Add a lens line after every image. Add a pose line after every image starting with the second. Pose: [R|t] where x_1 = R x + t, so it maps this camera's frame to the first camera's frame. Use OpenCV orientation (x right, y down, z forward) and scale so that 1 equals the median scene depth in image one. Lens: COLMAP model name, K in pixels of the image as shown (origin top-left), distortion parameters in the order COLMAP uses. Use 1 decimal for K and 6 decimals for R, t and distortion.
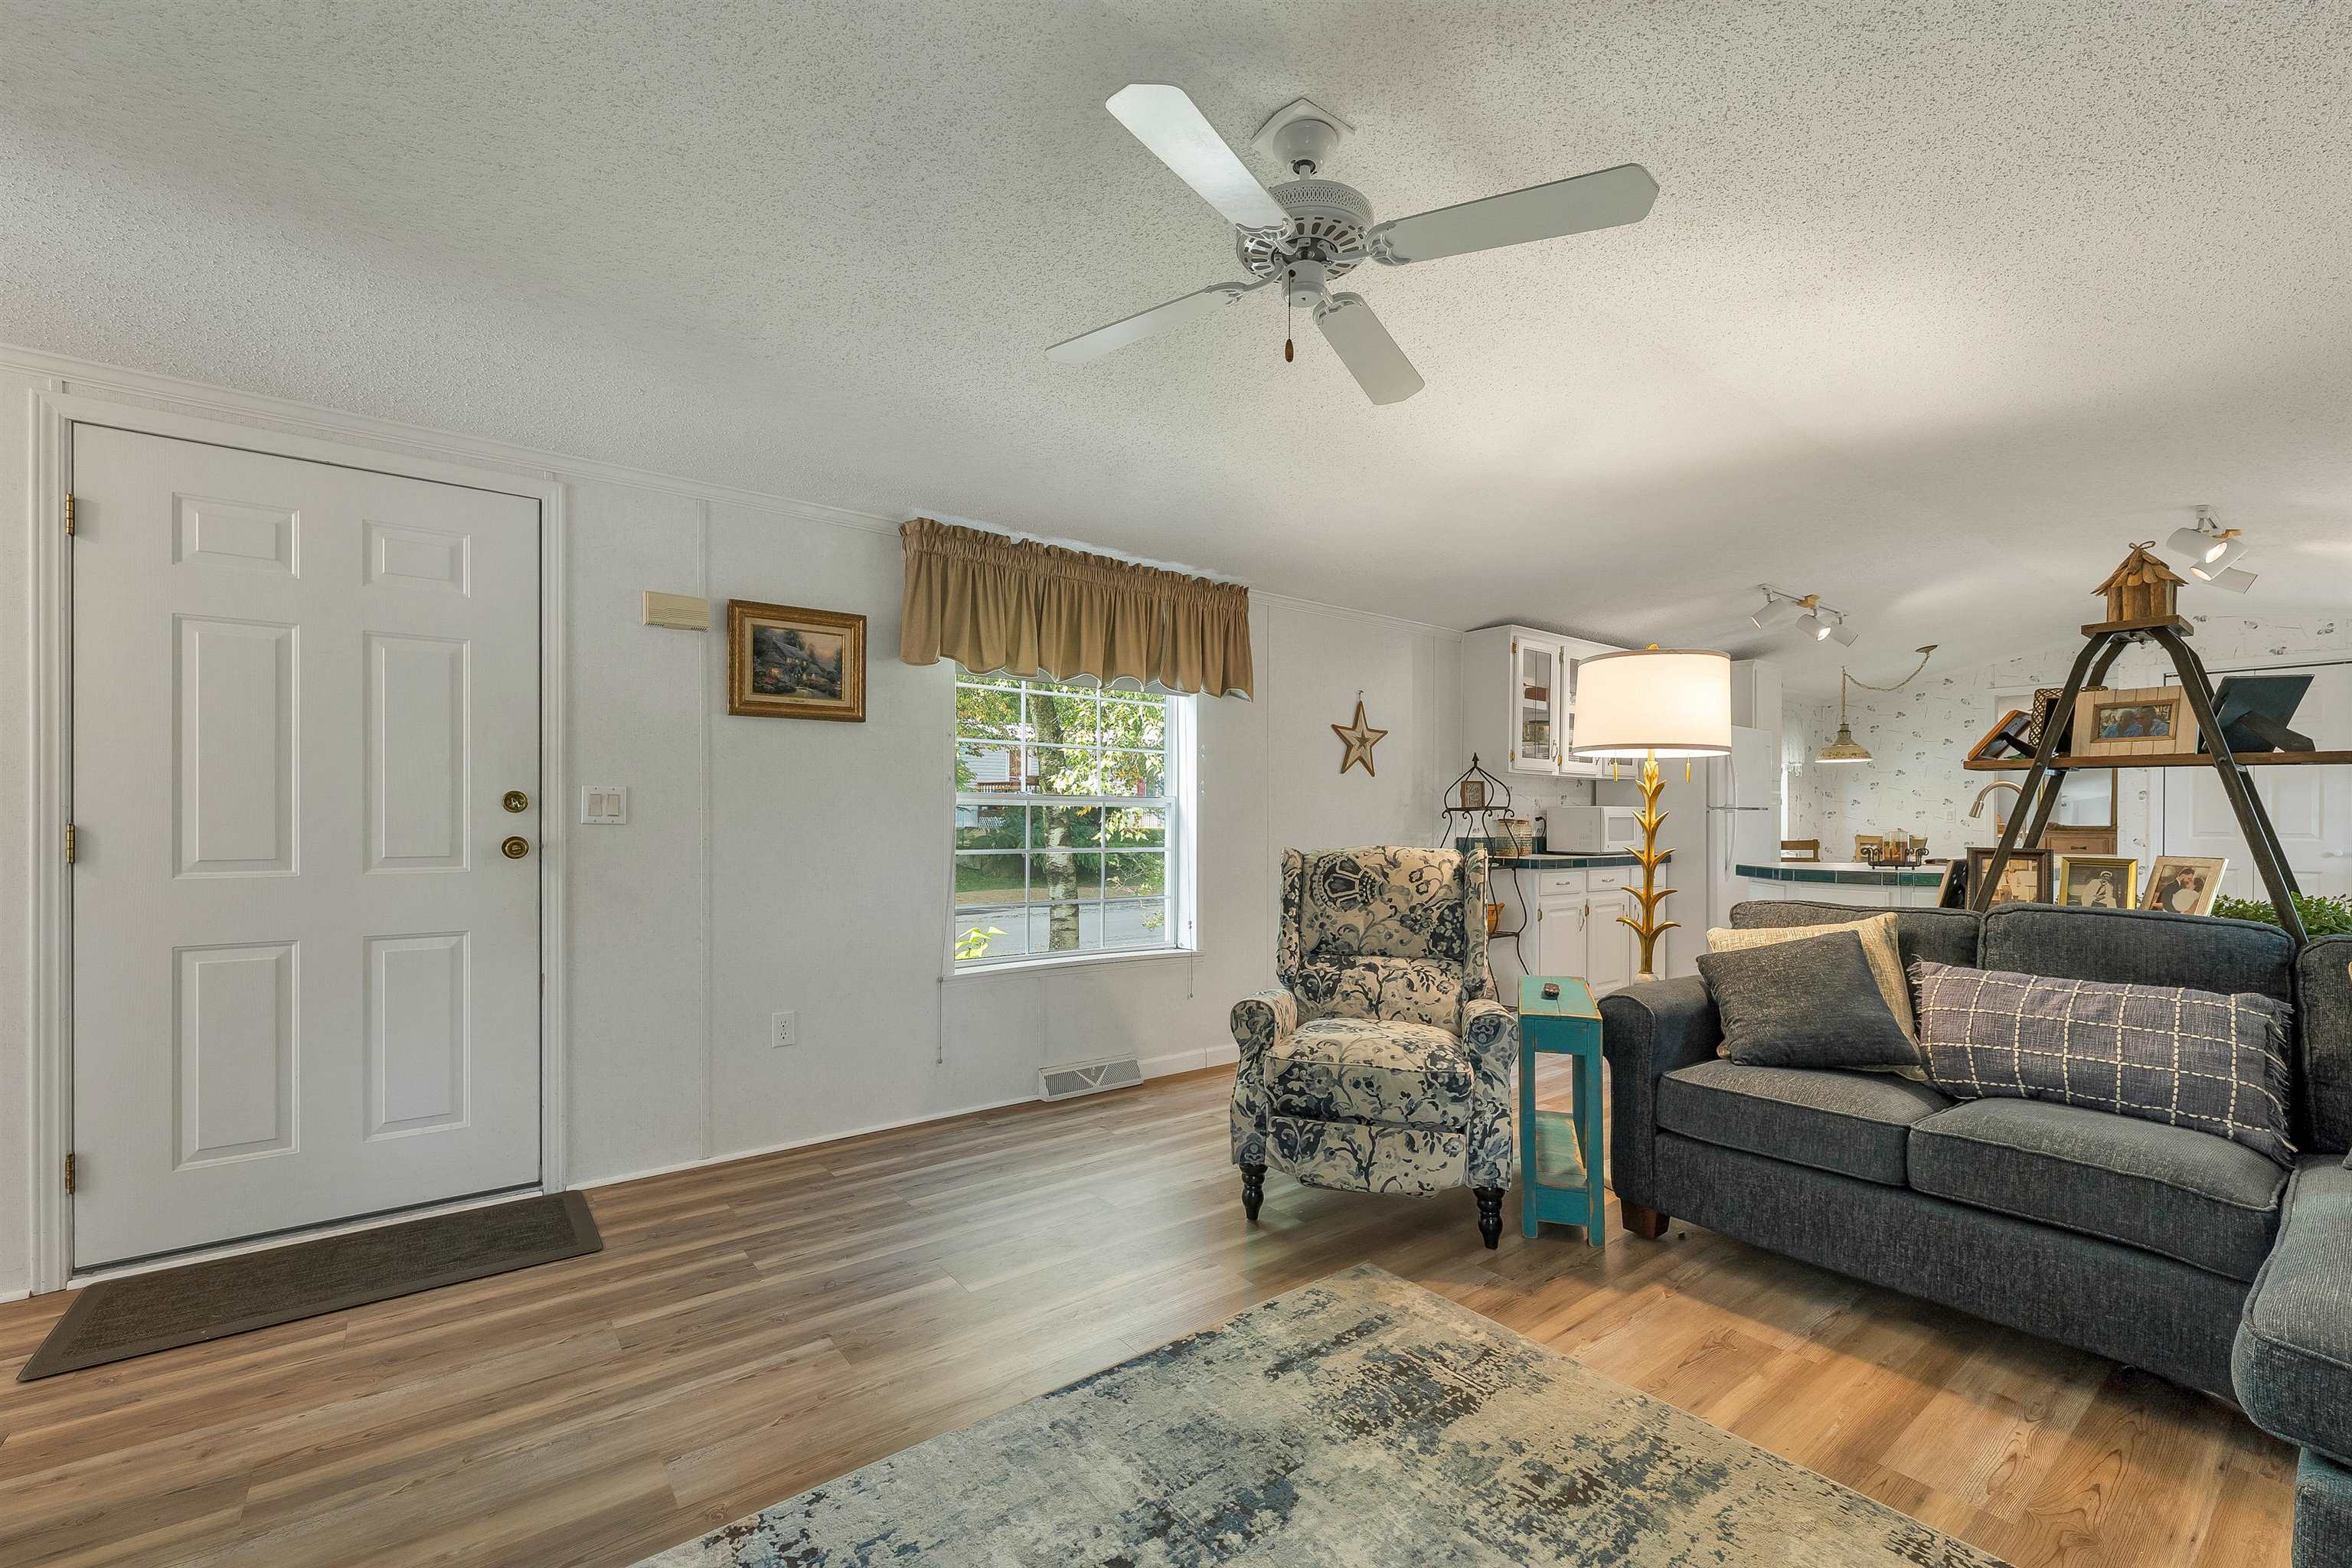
lens RADIAL K [[976.4, 0, 1168.8], [0, 976.4, 817.5], [0, 0, 1]] dist [0.001516, 0.000278]
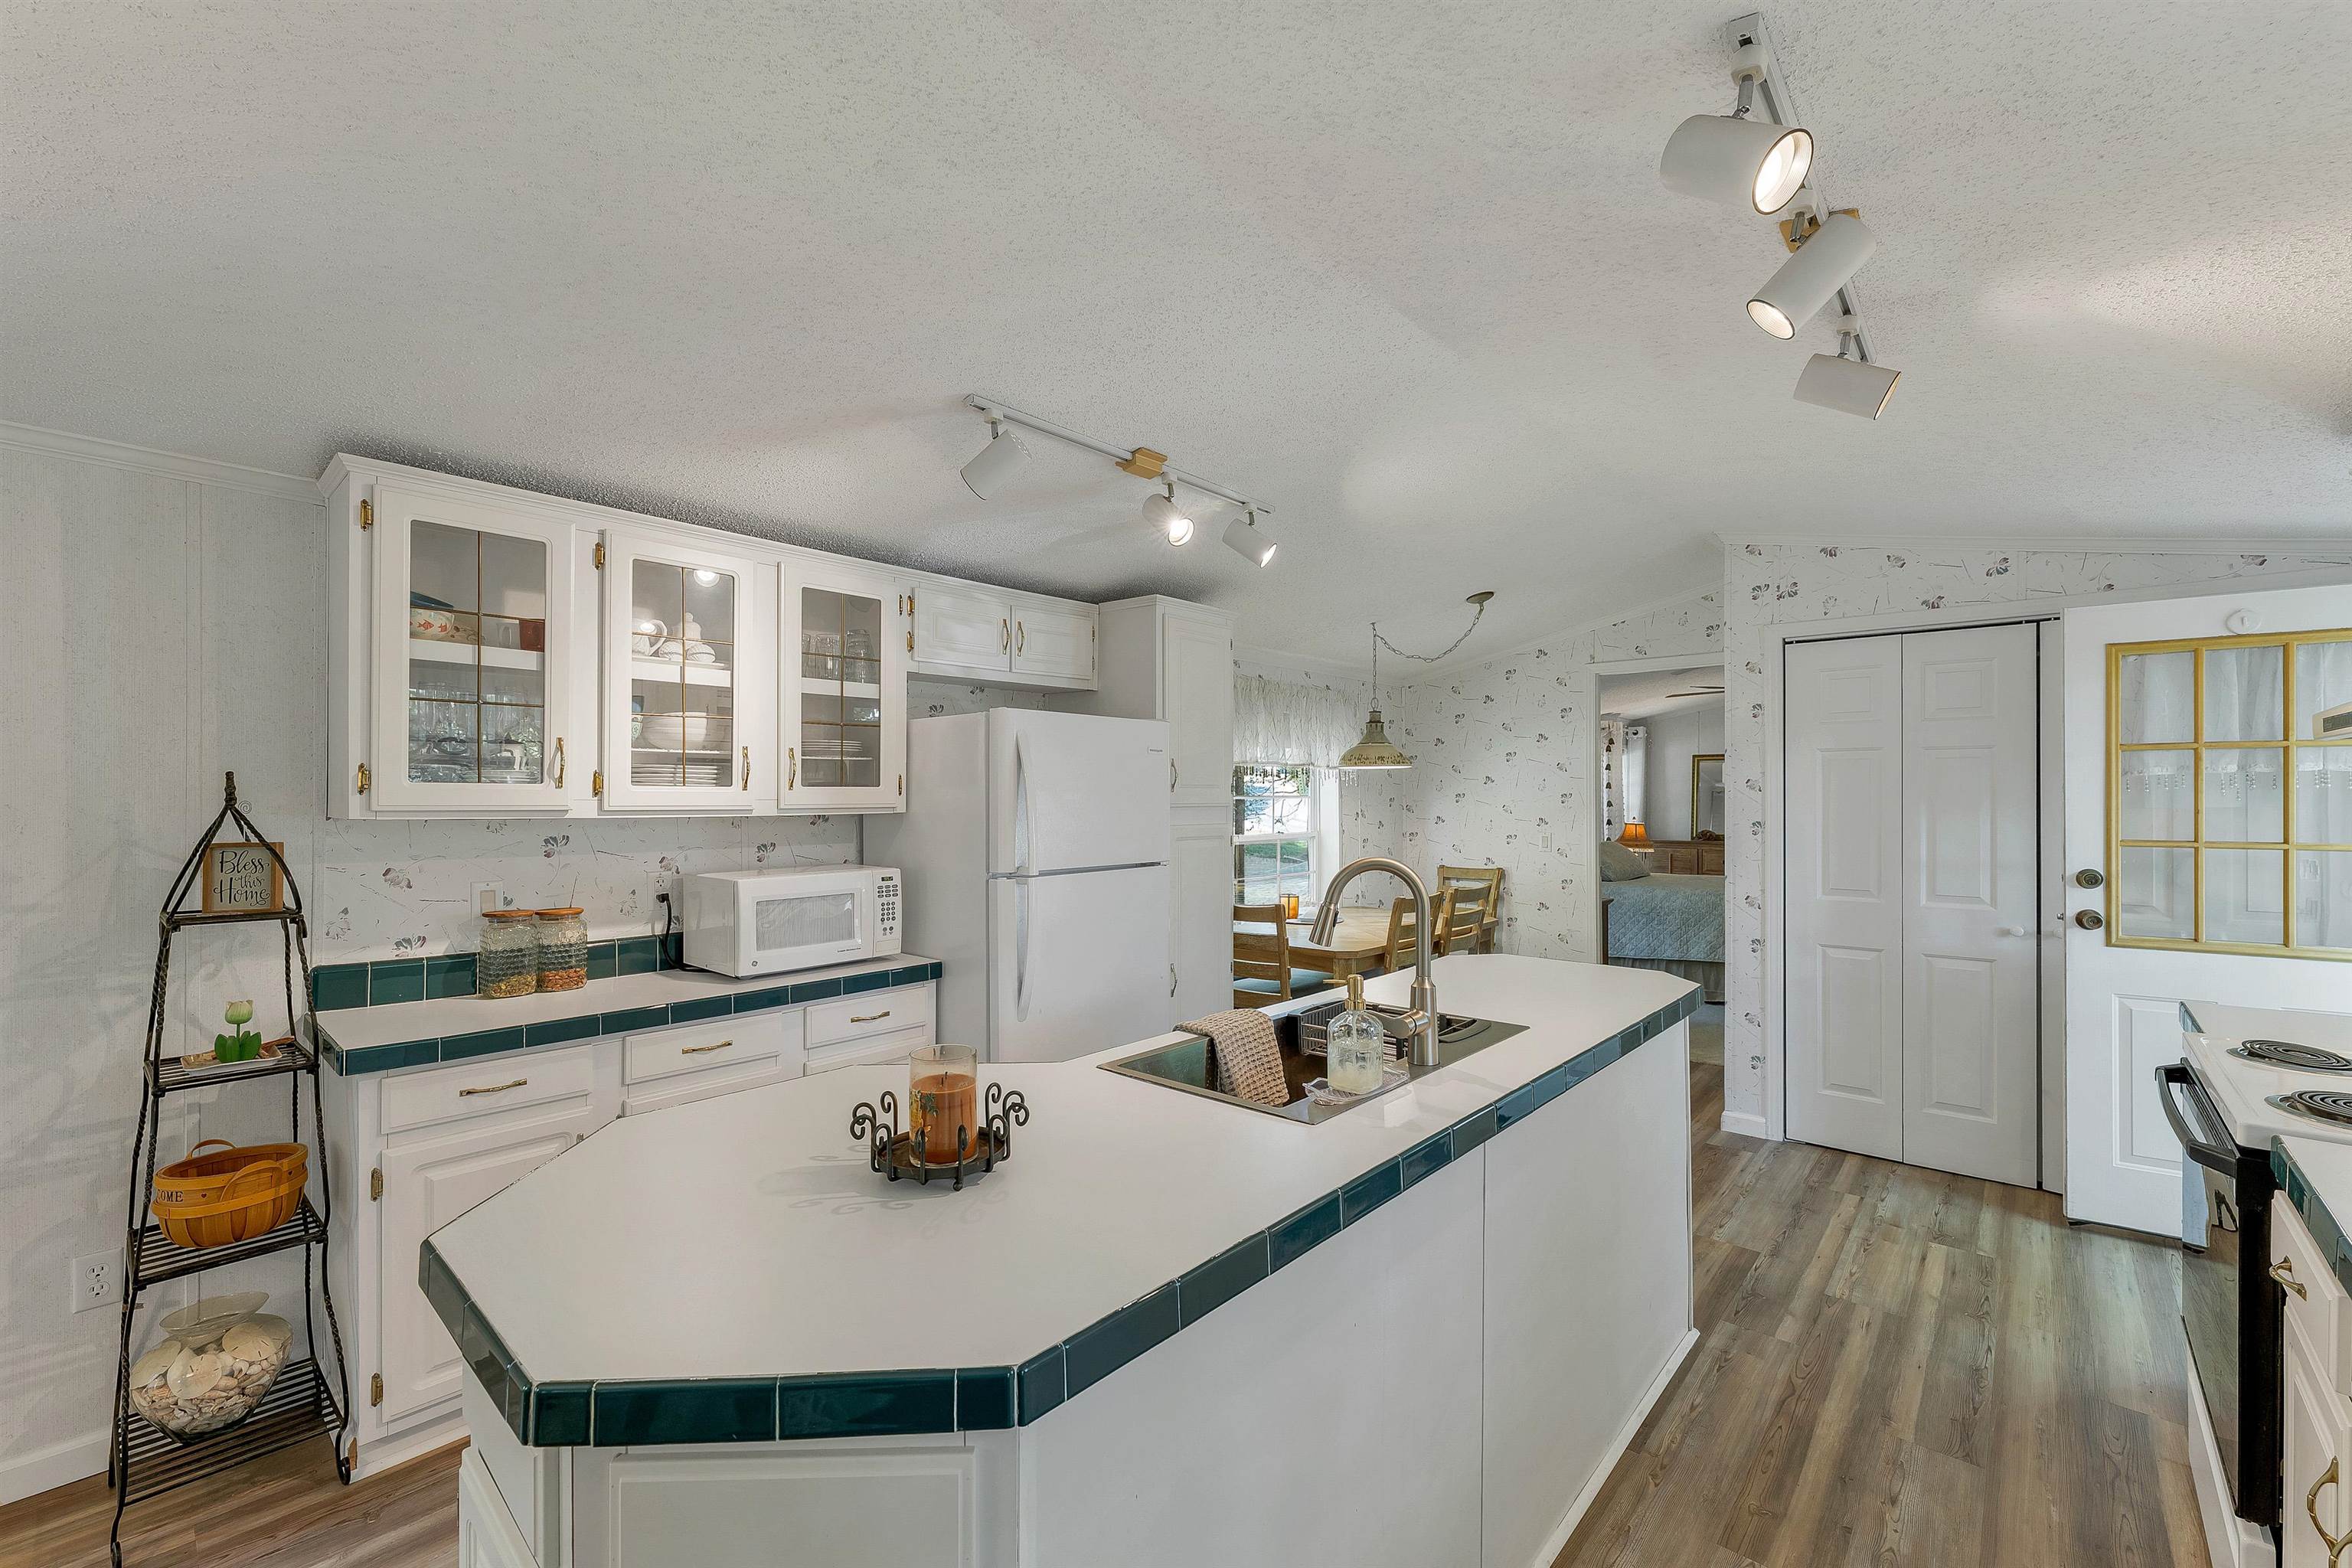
lens RADIAL K [[957.5, 0, 1168.5], [0, 957.5, 797.2], [0, 0, 1]] dist [-0.001171, -0.000206]
pose [[0.983831, -0.003978, 0.179058, 1.221352], [0.003969, 0.999992, 0.000411, -0.108929], [-0.179058, 0.000307, 0.983839, 1.095749]]
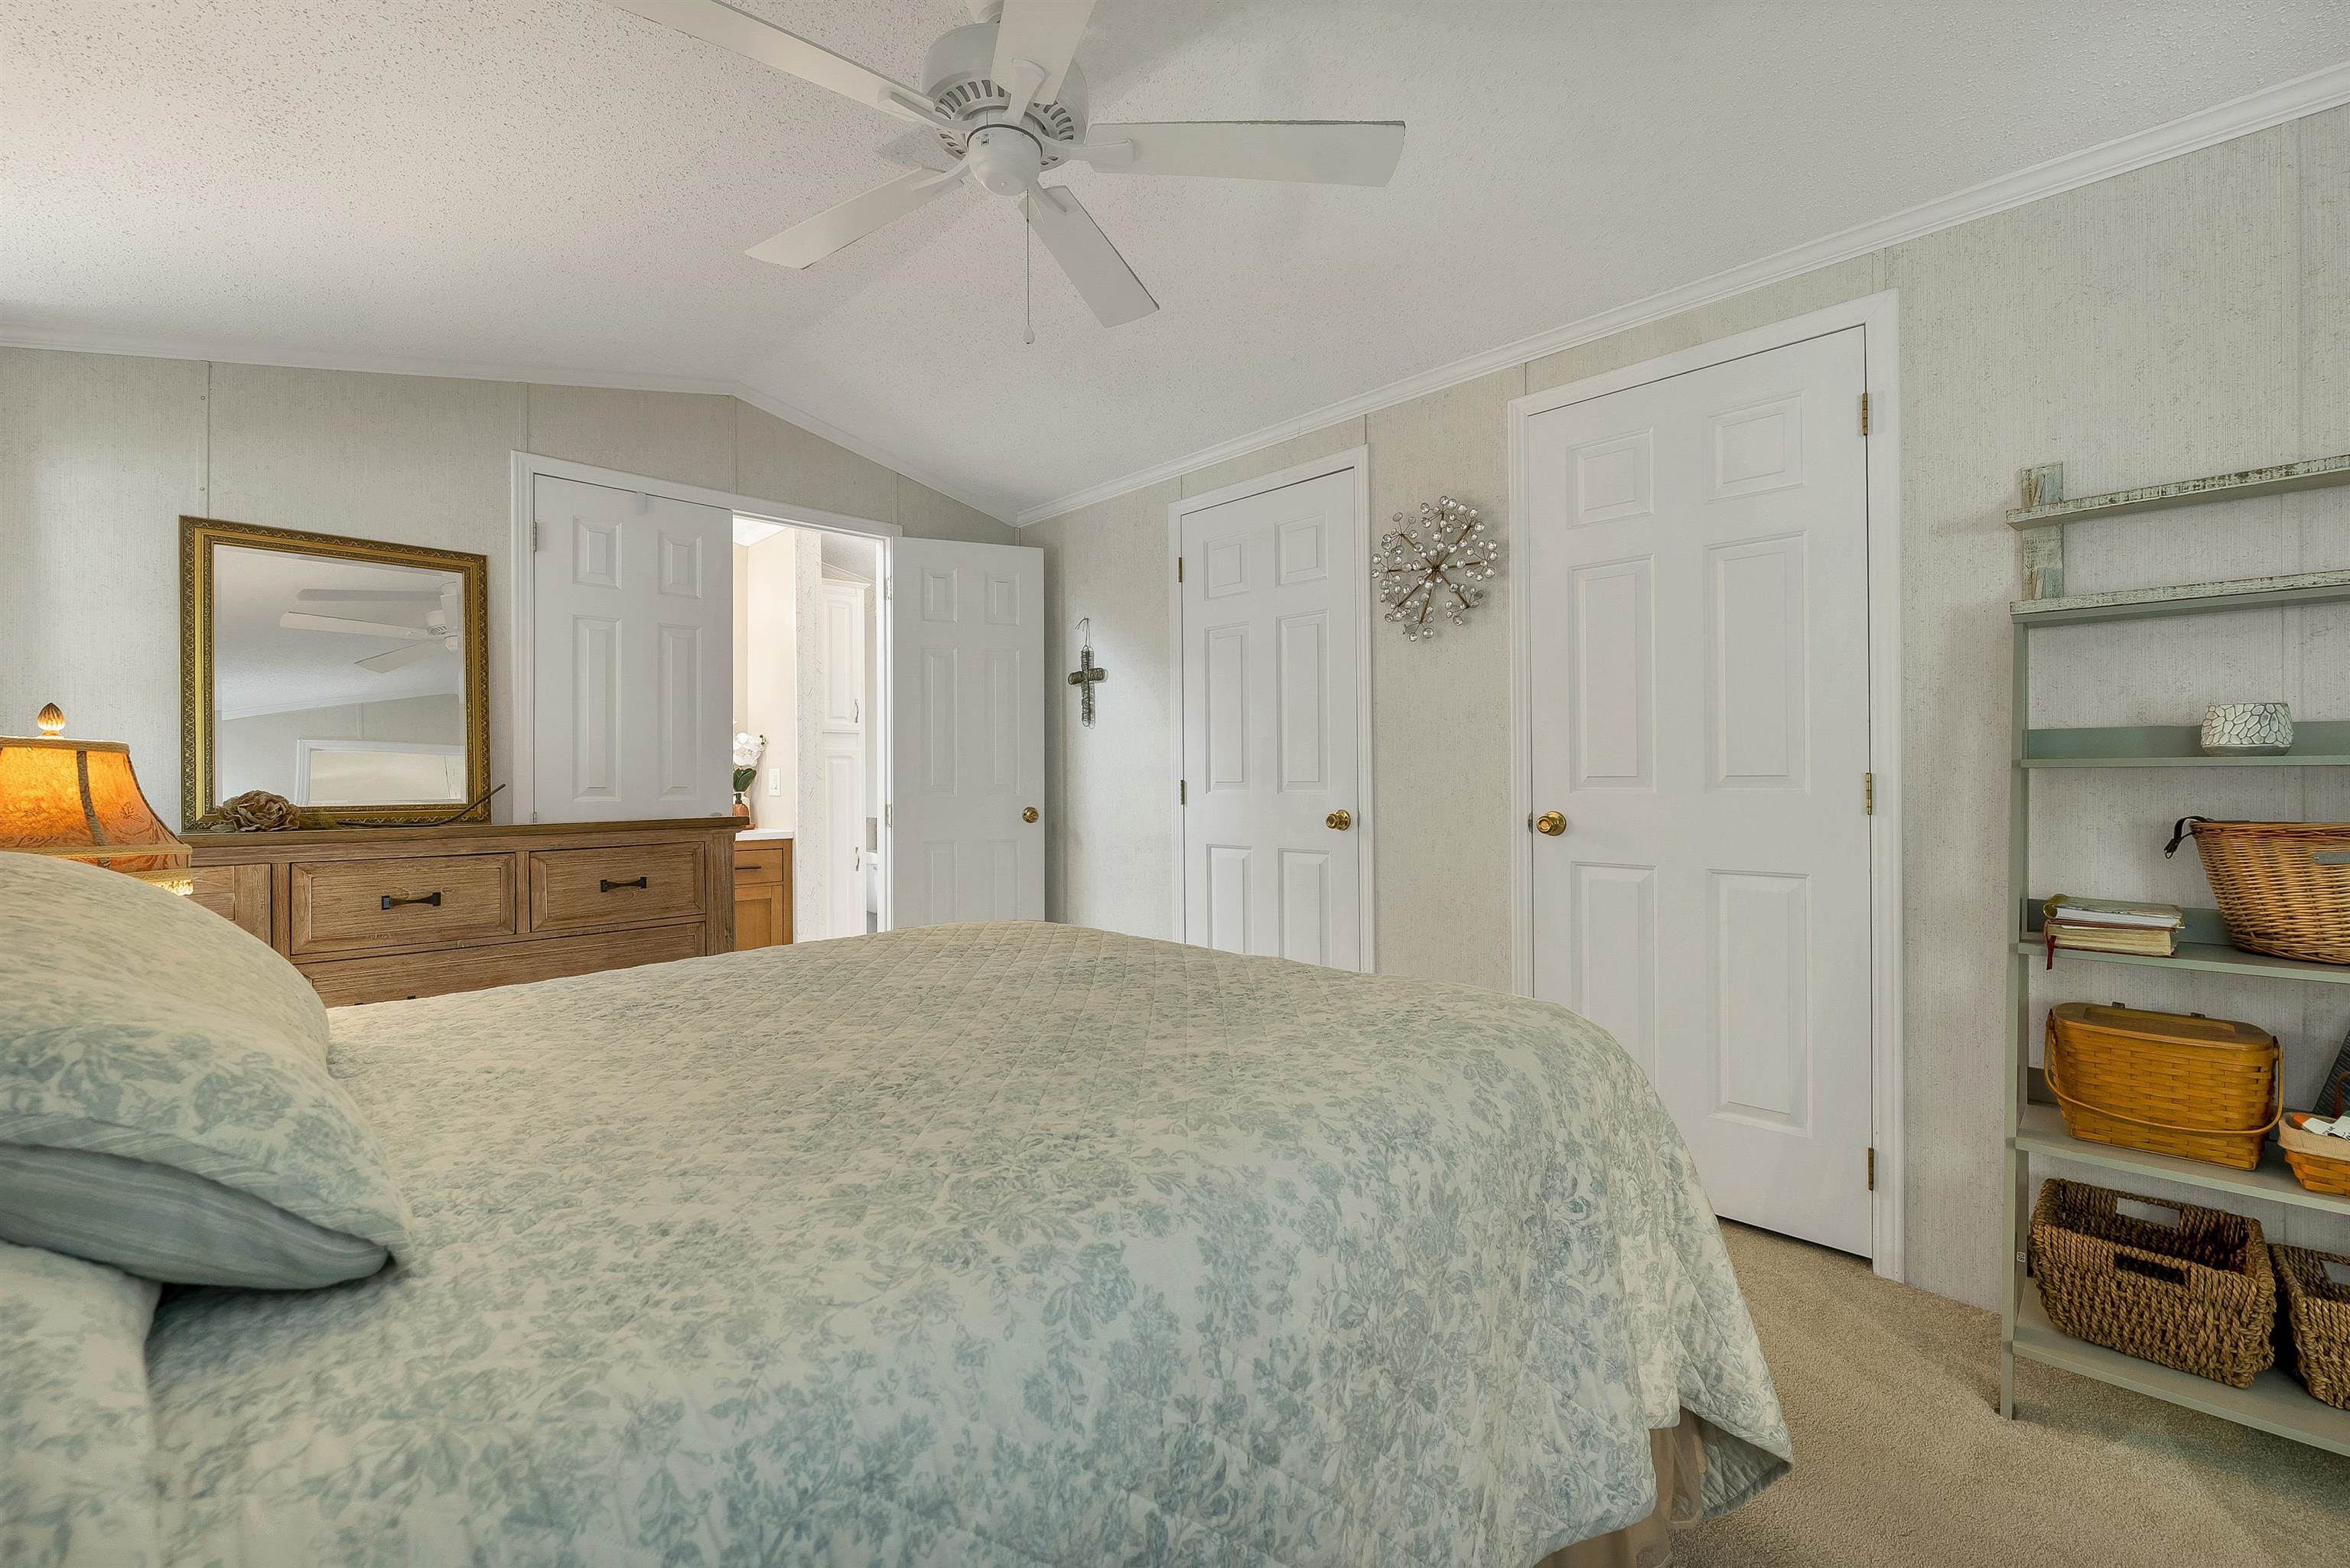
lens RADIAL K [[967.4, 0, 1163.7], [0, 967.4, 795.7], [0, 0, 1]] dist [-0.003768, -0.000218]
pose [[-0.129061, -0.017328, 0.991485, 2.676766], [0.005279, 0.999821, 0.018161, 0.008229], [-0.991623, 0.007578, -0.128946, 3.371217]]
